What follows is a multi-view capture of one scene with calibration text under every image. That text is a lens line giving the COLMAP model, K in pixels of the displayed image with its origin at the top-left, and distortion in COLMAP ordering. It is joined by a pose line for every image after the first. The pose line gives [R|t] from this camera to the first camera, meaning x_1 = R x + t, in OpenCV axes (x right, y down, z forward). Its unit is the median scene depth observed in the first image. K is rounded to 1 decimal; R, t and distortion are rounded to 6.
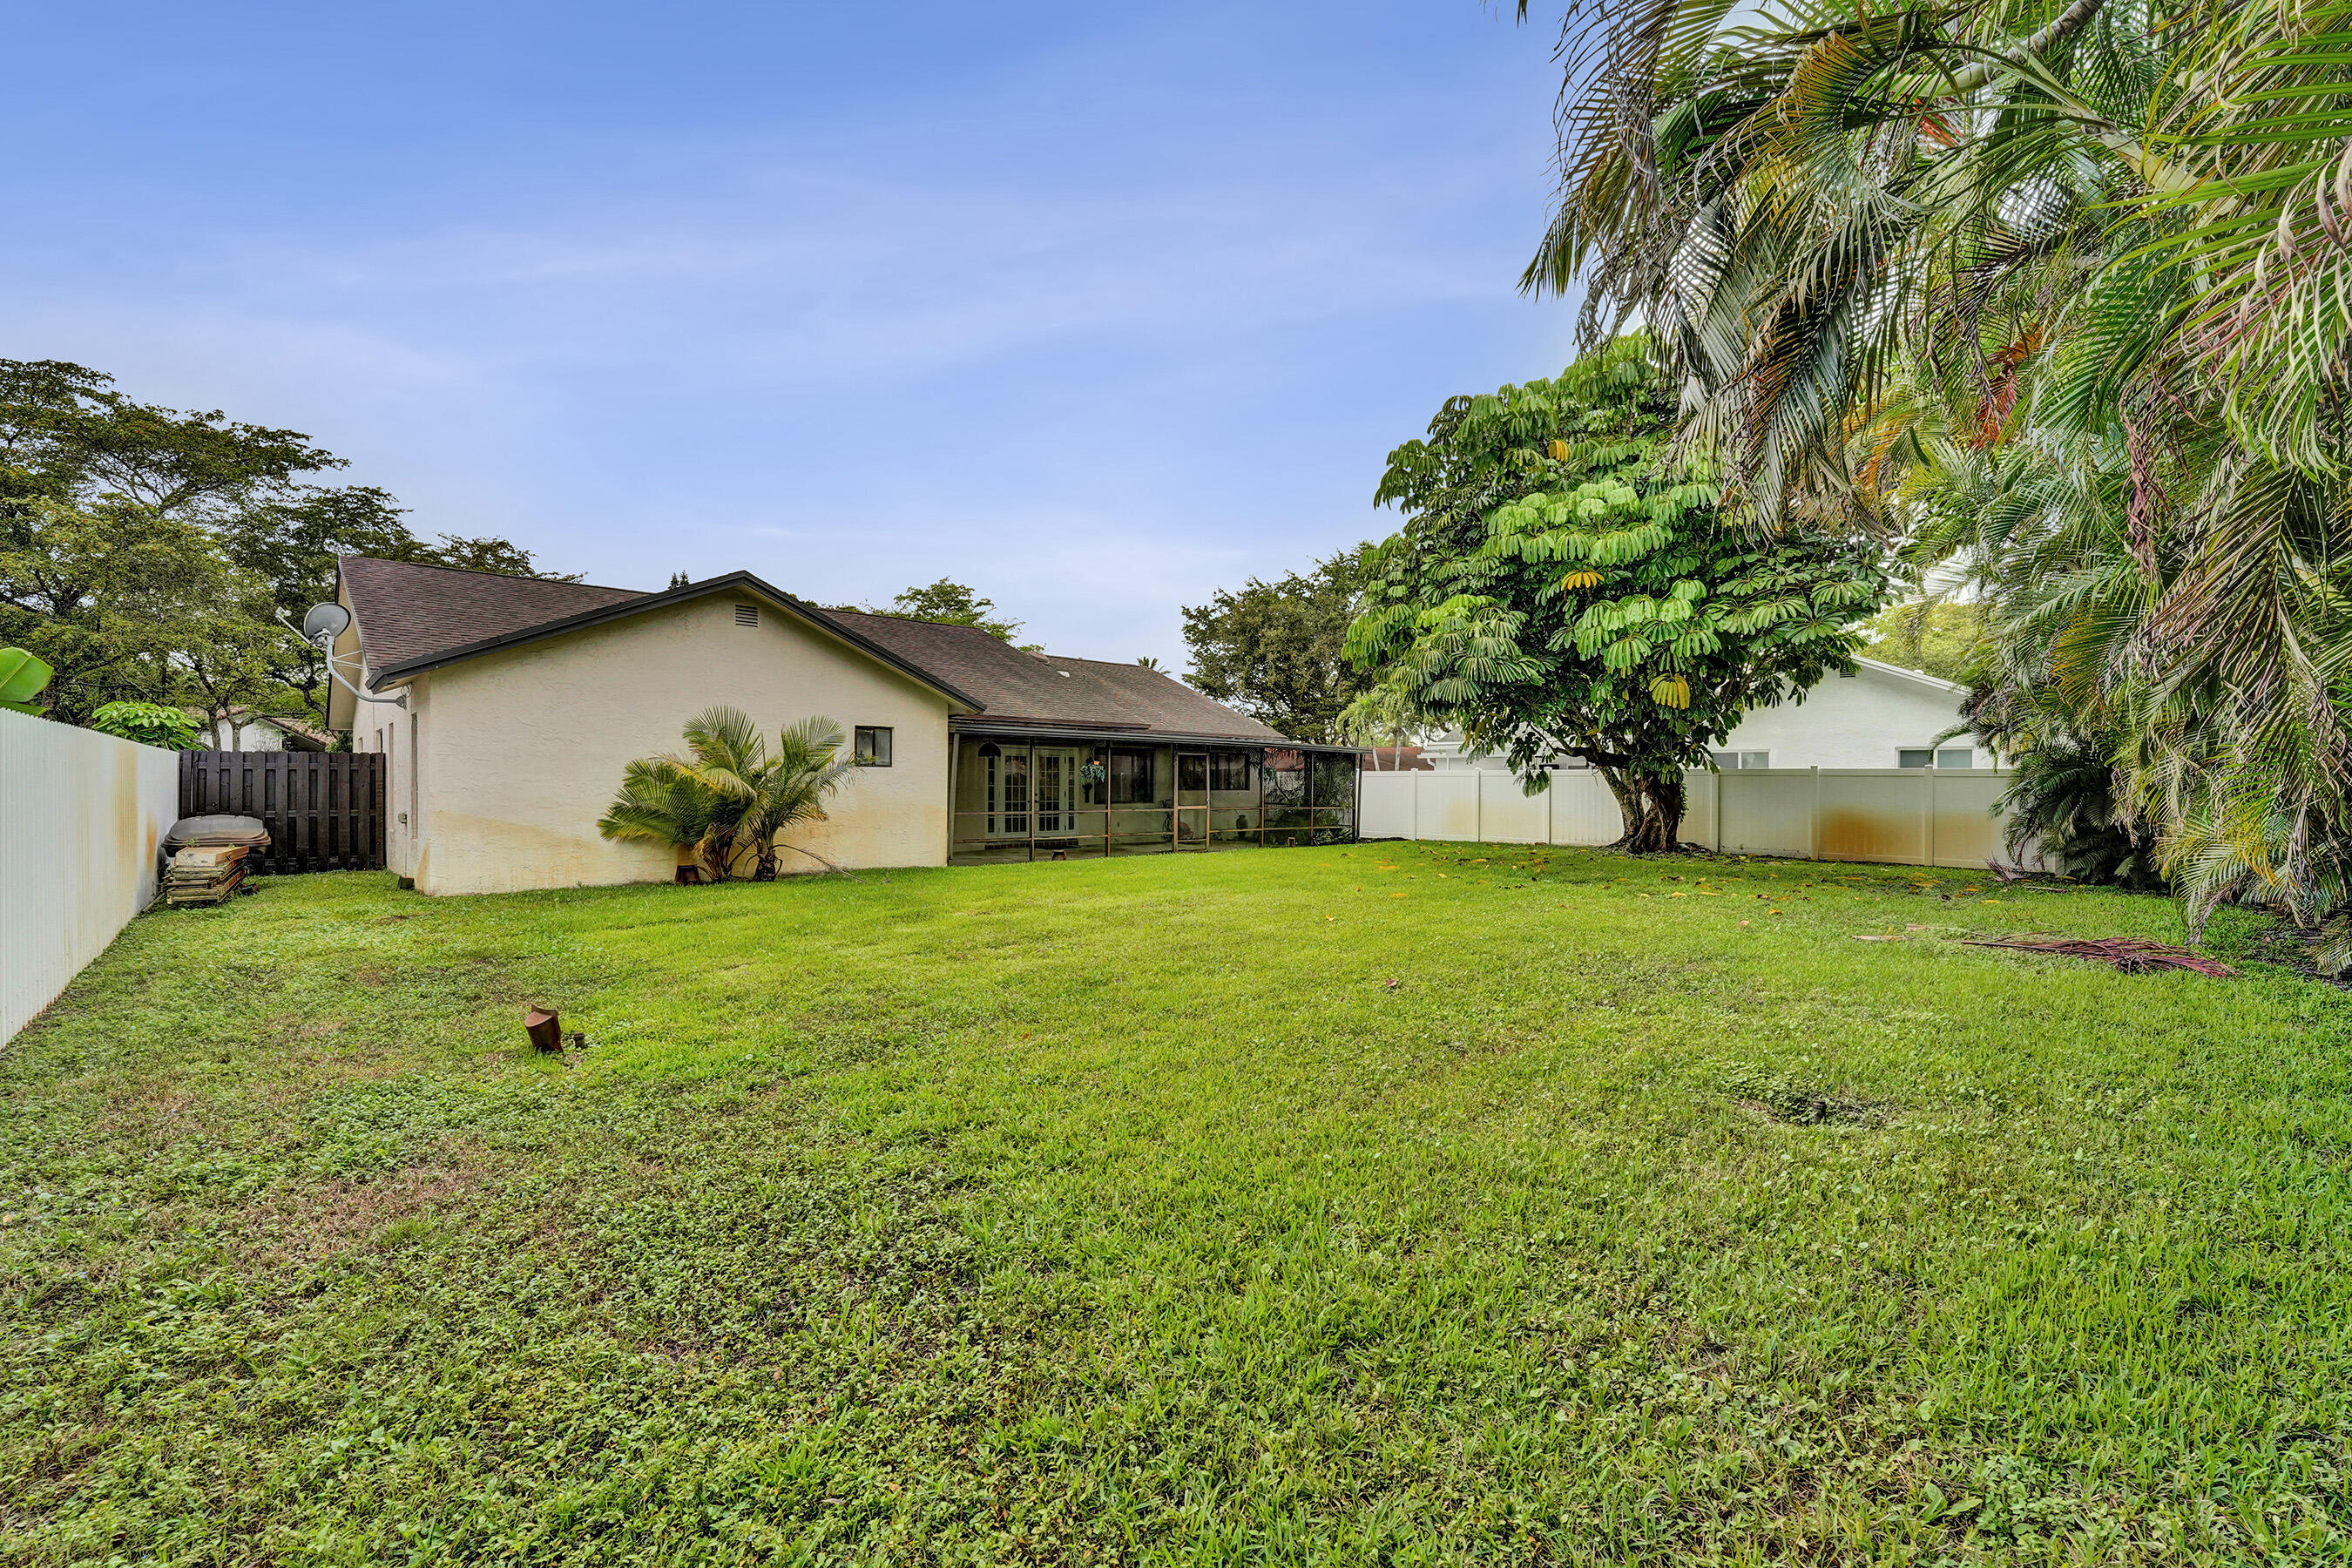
lens RADIAL K [[980.5, 0, 1167.4], [0, 980.5, 785.7], [0, 0, 1]] dist [-0.023392, 0.000168]
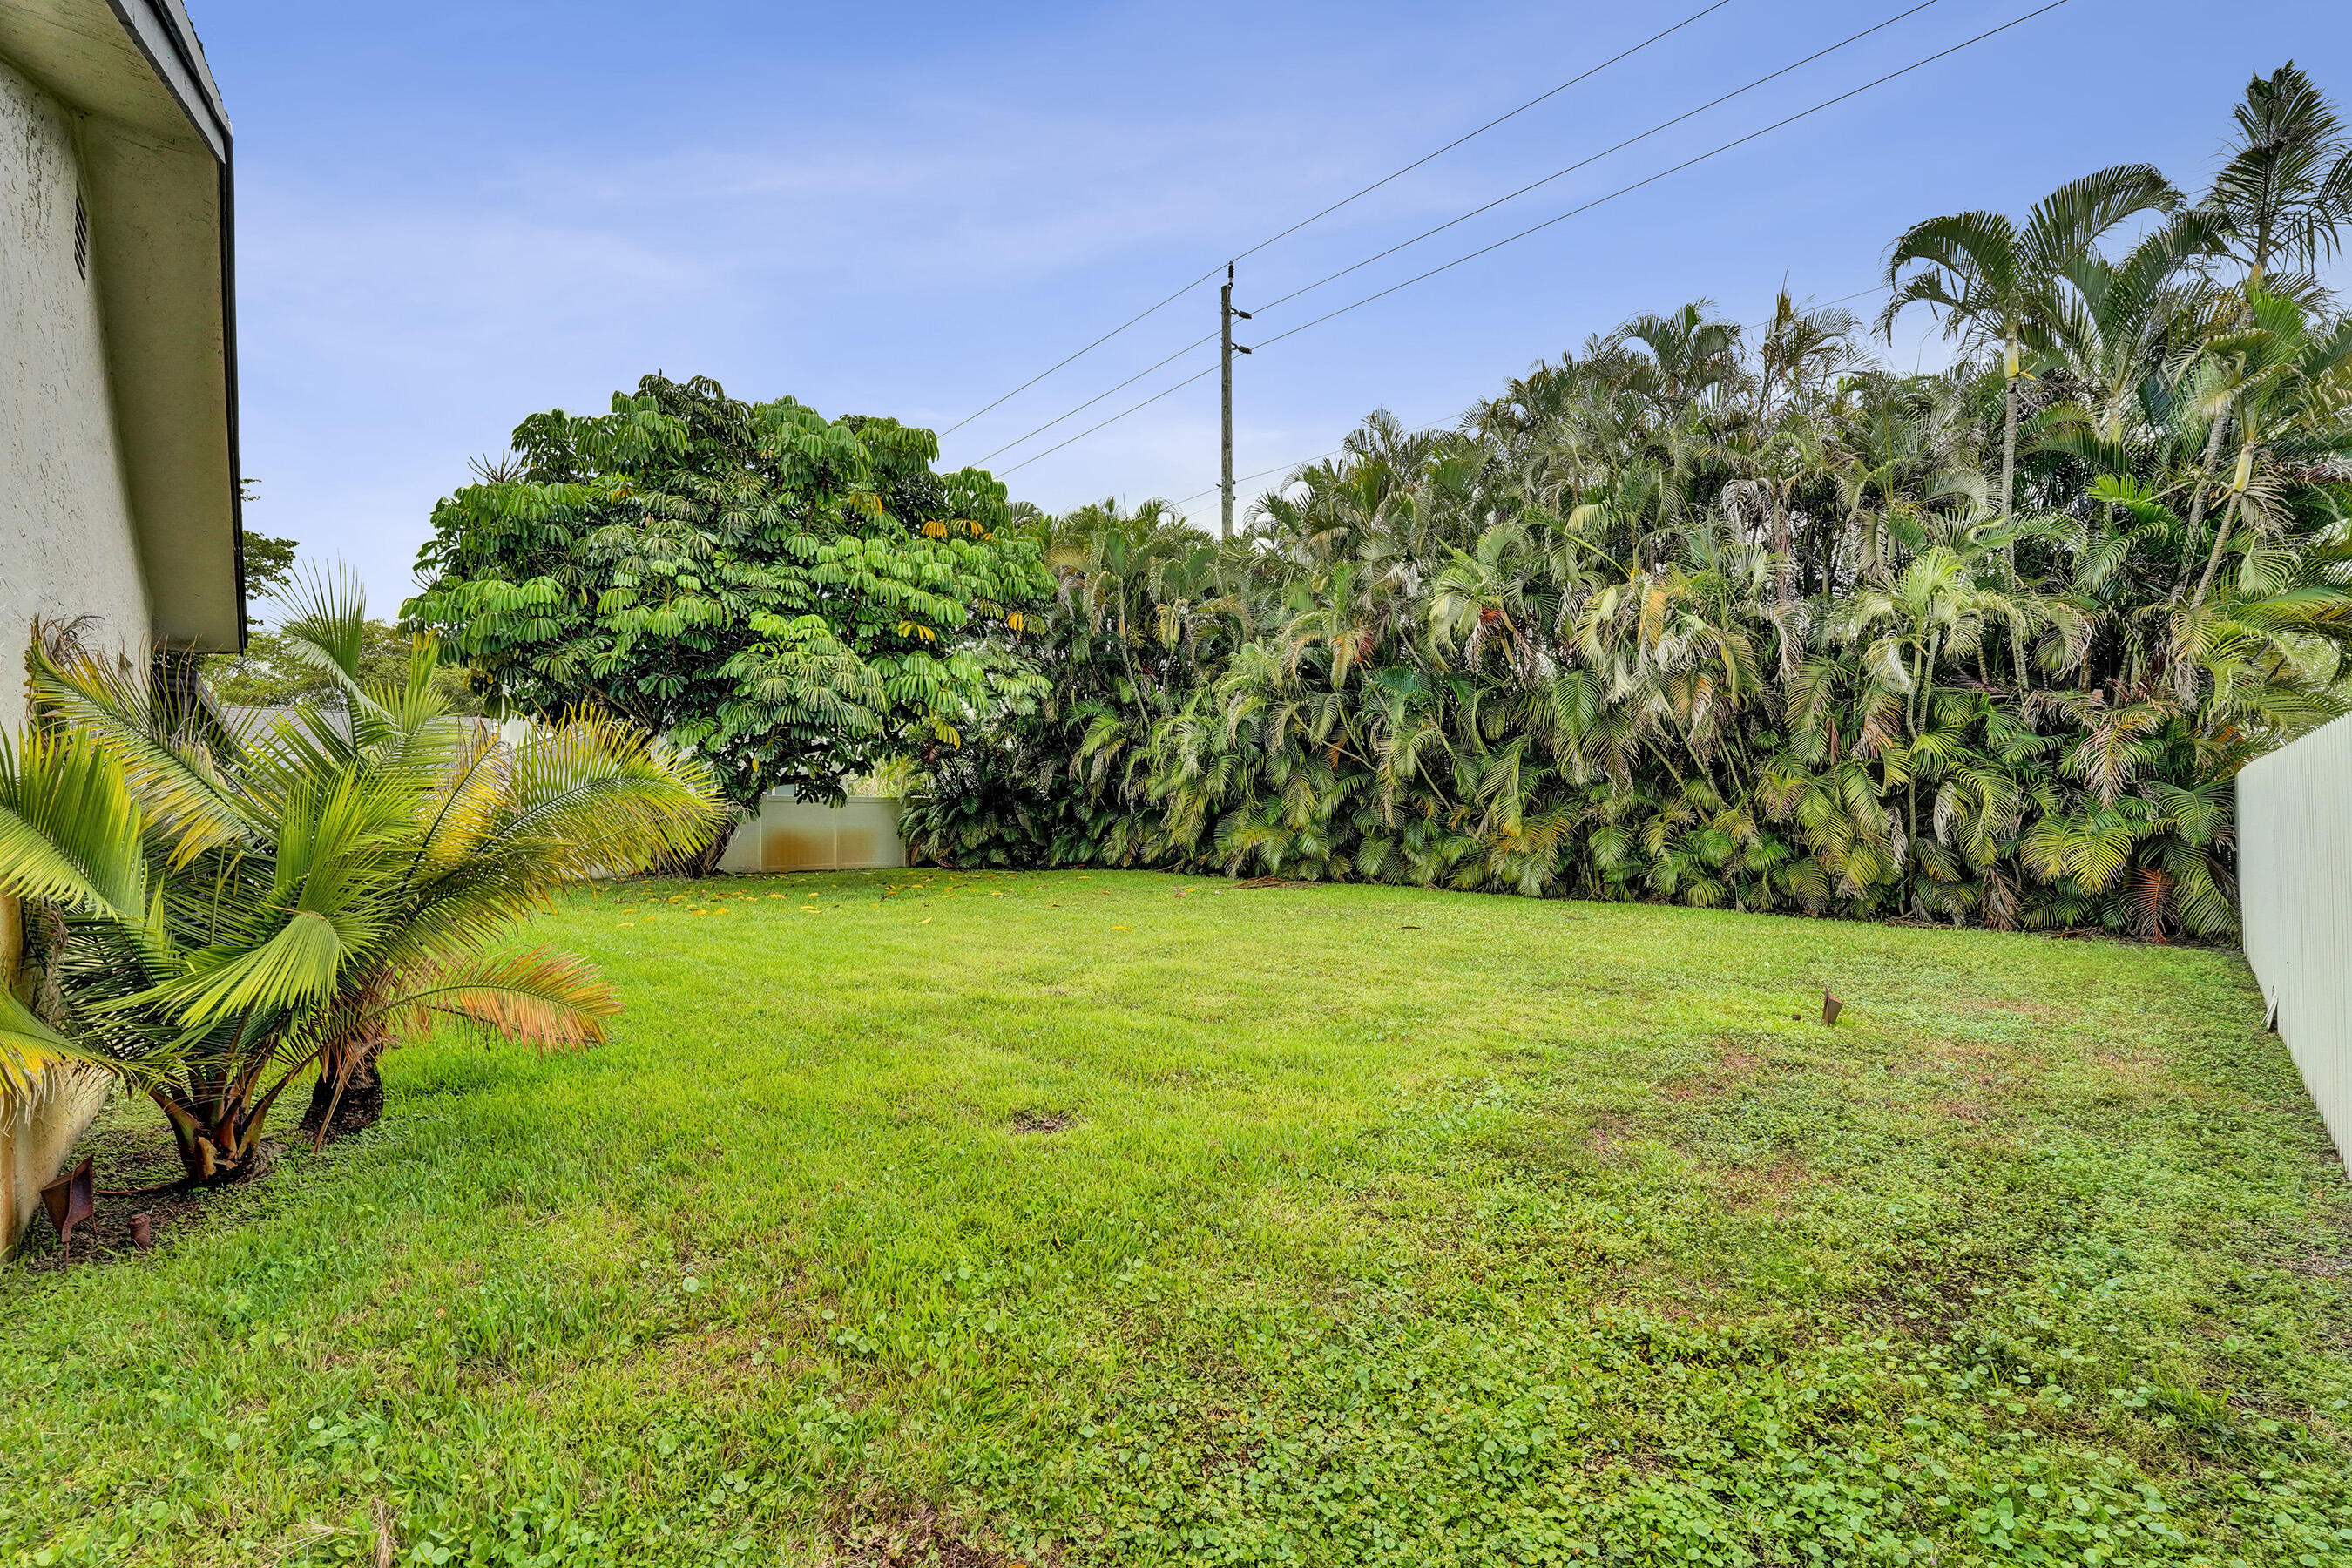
lens RADIAL K [[1012.9, 0, 1176.0], [0, 1012.9, 784.0], [0, 0, 1]] dist [-0.020938, 0.000097]
pose [[-0.013753, 0.016629, 0.999767, -0.540291], [0.002974, 0.999858, -0.016590, -0.008260], [-0.999901, 0.002745, -0.013801, 0.507390]]
